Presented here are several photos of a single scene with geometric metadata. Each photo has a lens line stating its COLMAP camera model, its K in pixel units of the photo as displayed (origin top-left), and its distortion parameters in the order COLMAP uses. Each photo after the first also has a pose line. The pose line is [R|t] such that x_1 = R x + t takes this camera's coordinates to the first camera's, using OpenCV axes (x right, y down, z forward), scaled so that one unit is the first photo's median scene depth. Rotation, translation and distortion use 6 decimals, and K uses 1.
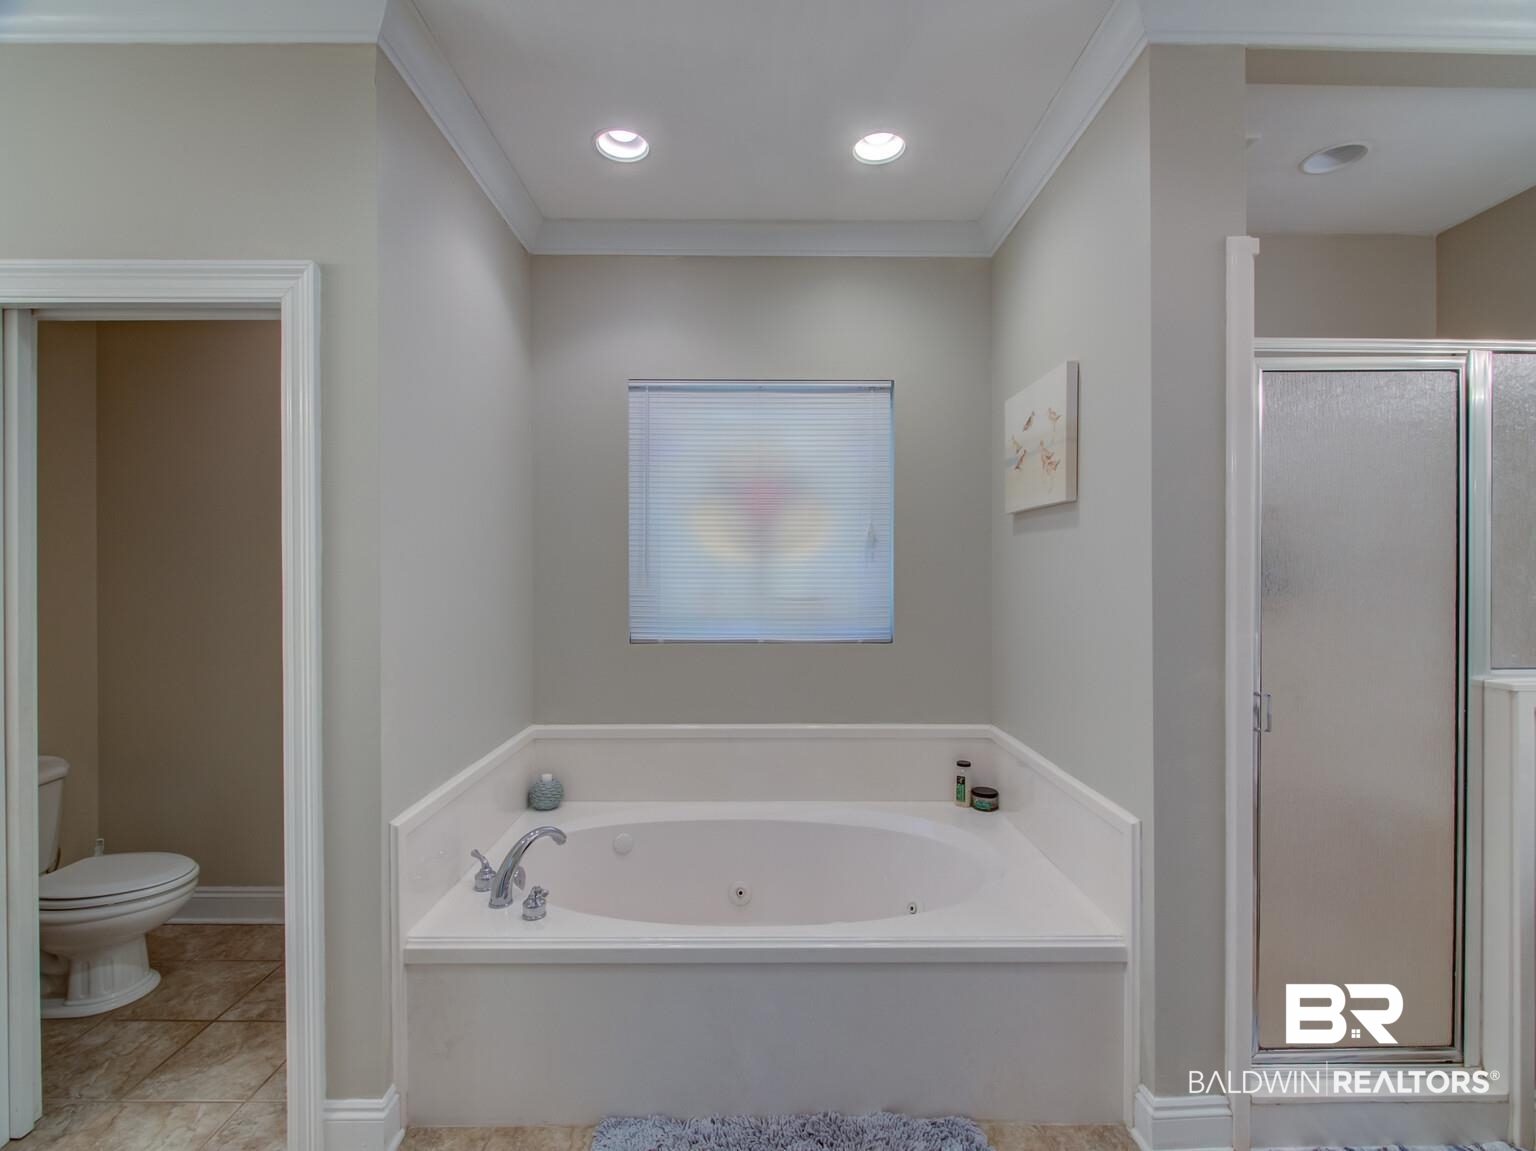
lens RADIAL K [[715.1, 0, 742.2], [0, 715.1, 575.1], [0, 0, 1]] dist [0.001630, -0.004604]
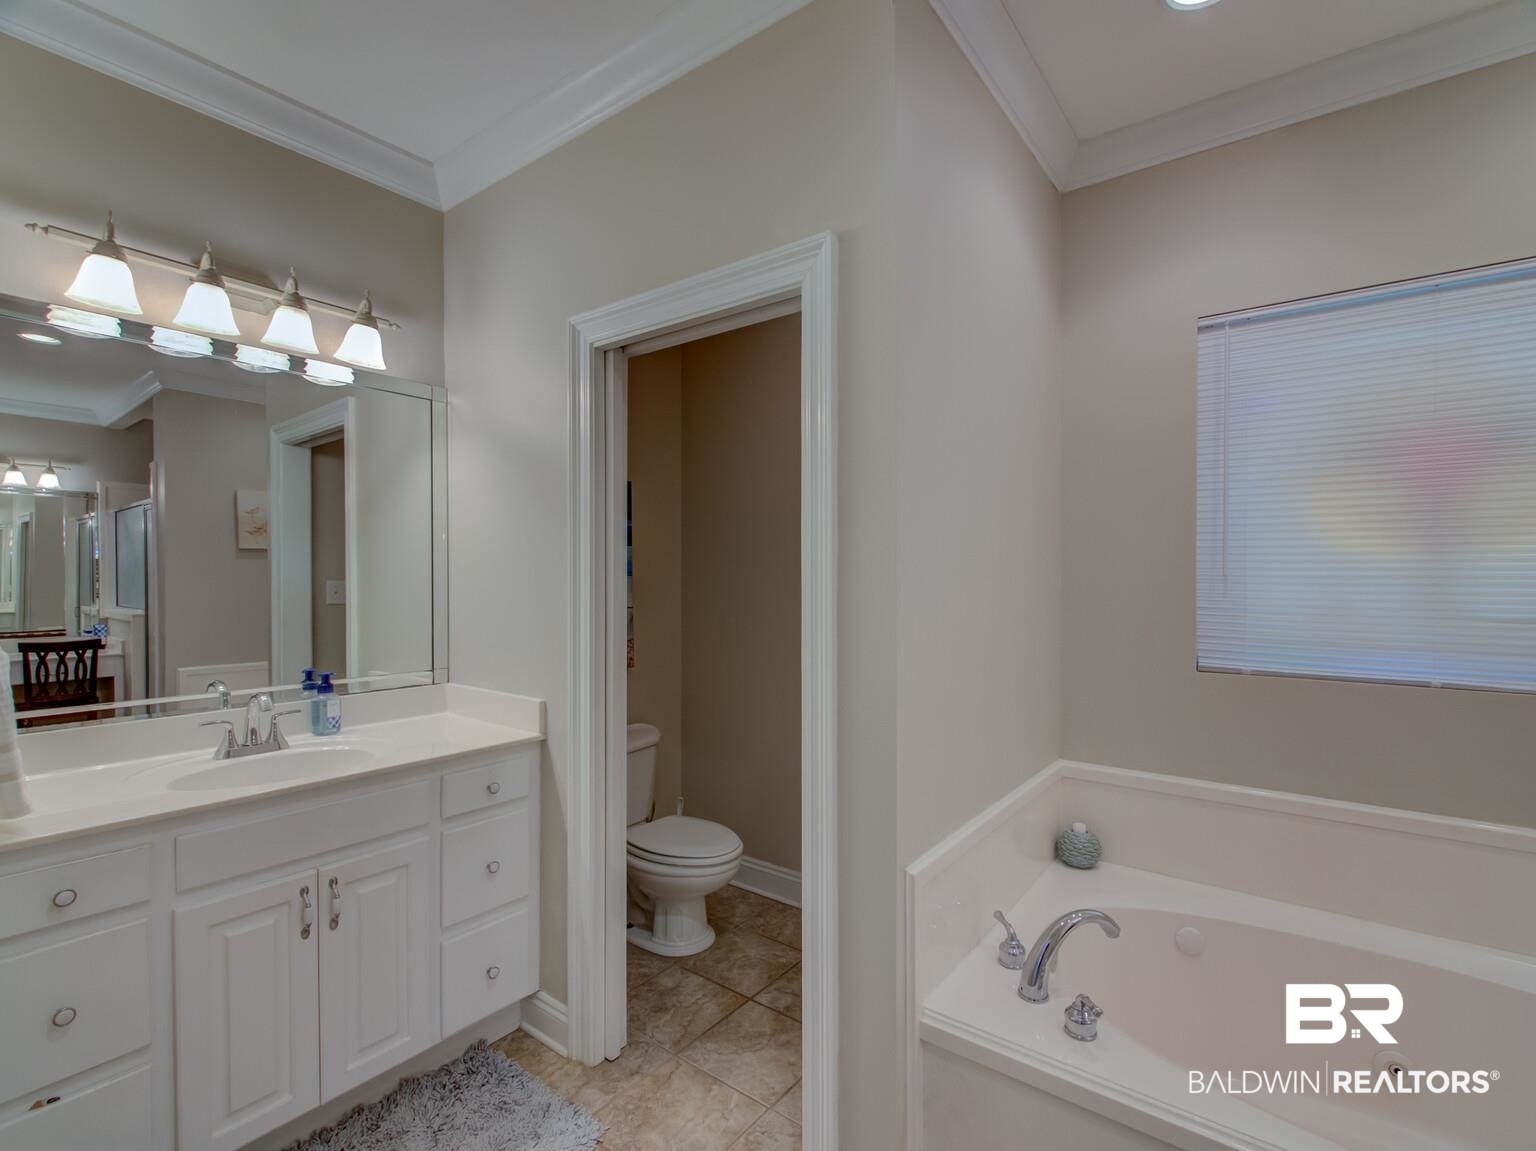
lens RADIAL K [[715.1, 0, 763.3], [0, 715.1, 578.7], [0, 0, 1]] dist [0.001630, -0.004604]
pose [[0.797042, 0.003877, -0.603911, -0.092161], [-0.003943, 0.999991, 0.001215, -0.000442], [0.603911, 0.001413, 0.797051, 0.175206]]
